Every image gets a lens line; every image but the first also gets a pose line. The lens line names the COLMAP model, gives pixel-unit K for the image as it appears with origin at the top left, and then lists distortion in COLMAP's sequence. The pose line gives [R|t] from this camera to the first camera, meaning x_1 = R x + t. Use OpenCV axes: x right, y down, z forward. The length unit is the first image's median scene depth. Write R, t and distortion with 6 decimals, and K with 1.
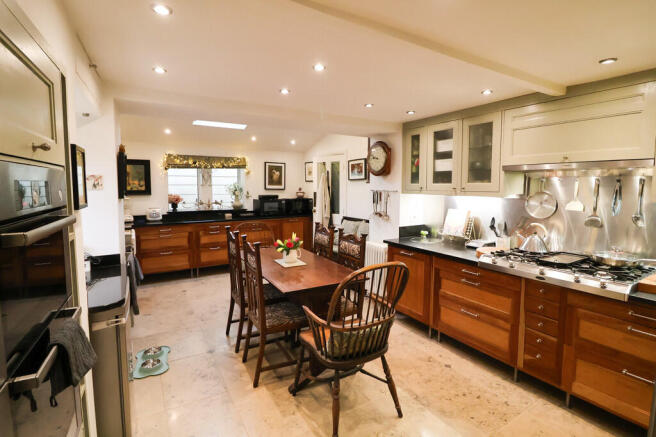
lens RADIAL K [[306.7, 0, 324.2], [0, 306.7, 218.9], [0, 0, 1]] dist [-0.013839, -0.003583]
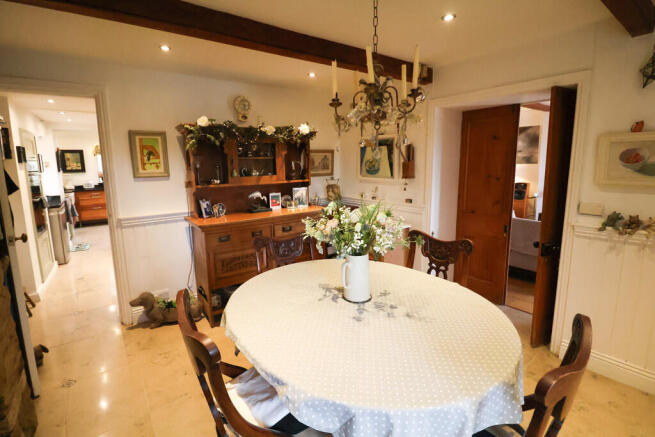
lens RADIAL K [[306.2, 0, 326.1], [0, 306.2, 216.5], [0, 0, 1]] dist [-0.013839, -0.003583]
pose [[0.995346, -0.032539, 0.090710, 0.453760], [0.026756, 0.997574, 0.064259, 0.071801], [-0.092581, -0.061533, 0.993802, -0.596275]]
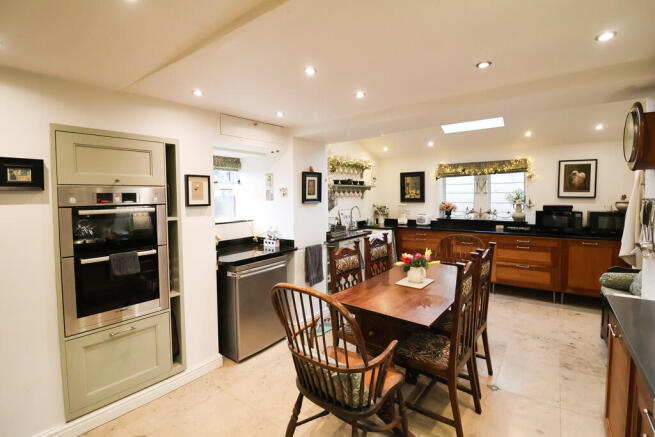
lens RADIAL K [[306.2, 0, 320.6], [0, 306.2, 212.1], [0, 0, 1]] dist [-0.013839, -0.003583]
pose [[0.359371, 0.041795, -0.932258, 0.307174], [-0.089796, 0.995910, 0.010034, -0.017985], [0.928864, 0.080107, 0.361654, 0.218001]]
